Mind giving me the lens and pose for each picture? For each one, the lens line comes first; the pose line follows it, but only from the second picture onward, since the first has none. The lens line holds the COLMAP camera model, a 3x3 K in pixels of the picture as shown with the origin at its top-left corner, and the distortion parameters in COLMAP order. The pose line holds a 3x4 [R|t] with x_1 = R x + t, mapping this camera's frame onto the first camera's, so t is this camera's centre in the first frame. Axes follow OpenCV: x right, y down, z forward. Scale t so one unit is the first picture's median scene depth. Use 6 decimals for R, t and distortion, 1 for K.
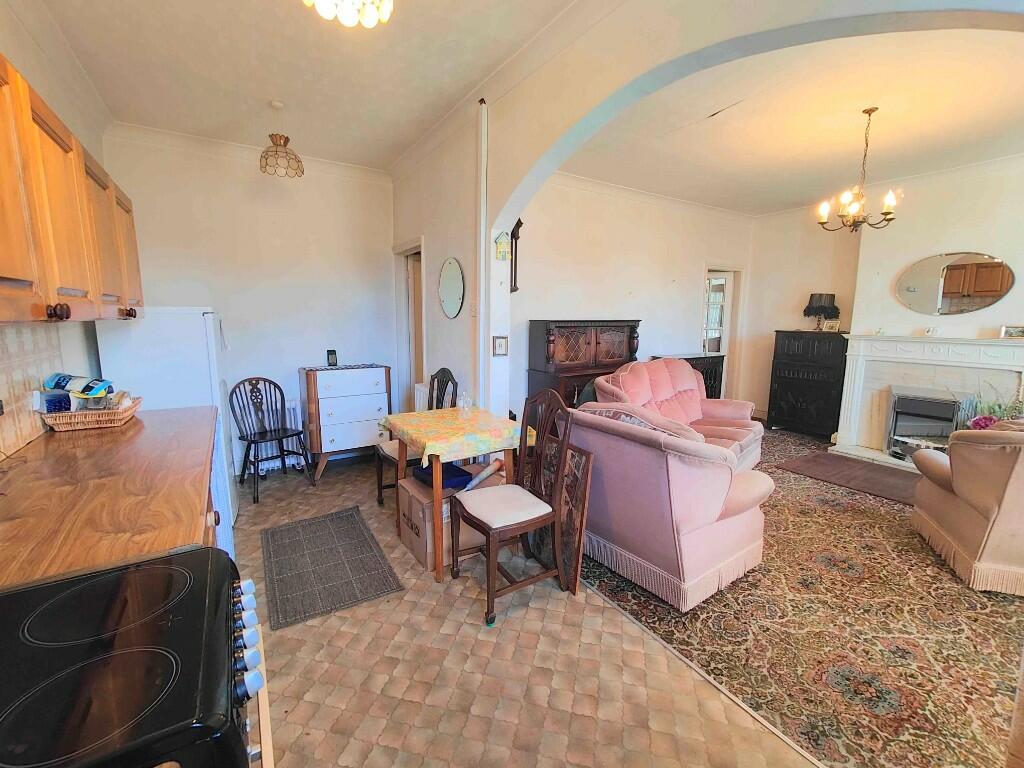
lens RADIAL K [[444.7, 0, 512.0], [0, 444.7, 384.0], [0, 0, 1]] dist [-0.002002, -0.000468]
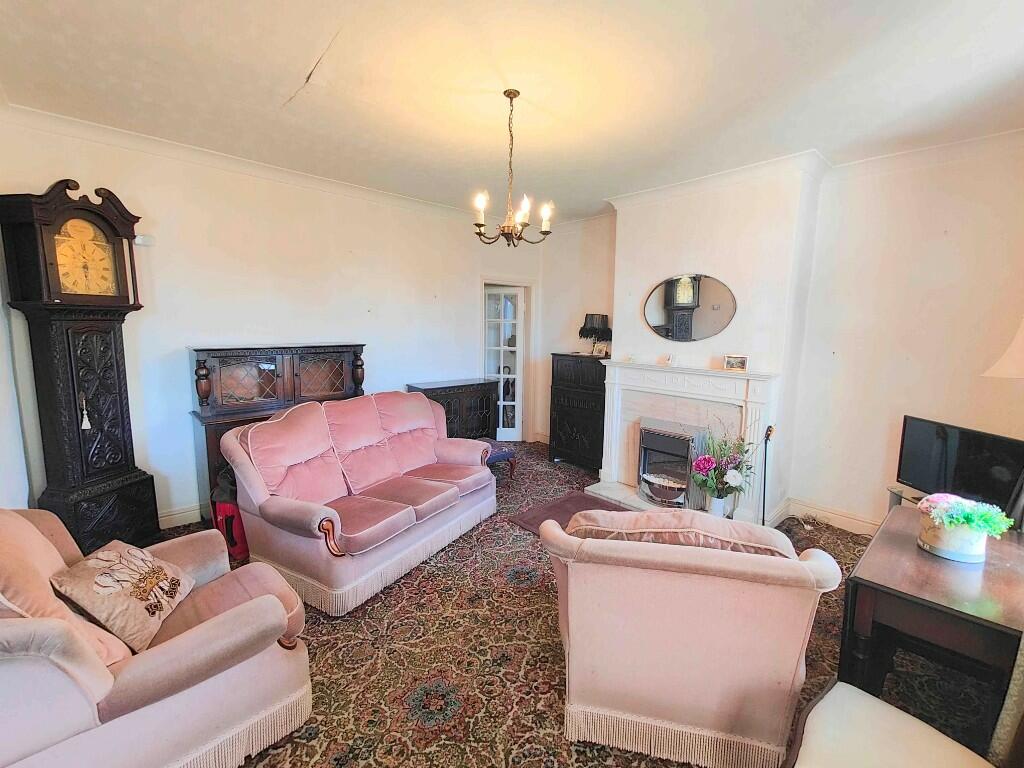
lens RADIAL K [[451.2, 0, 512.0], [0, 451.2, 384.0], [0, 0, 1]] dist [-0.000521, -0.000026]
pose [[0.981805, -0.015735, 0.189238, 0.397721], [0.018792, 0.999720, -0.014375, -0.054073], [-0.188959, 0.017670, 0.981826, 0.134597]]
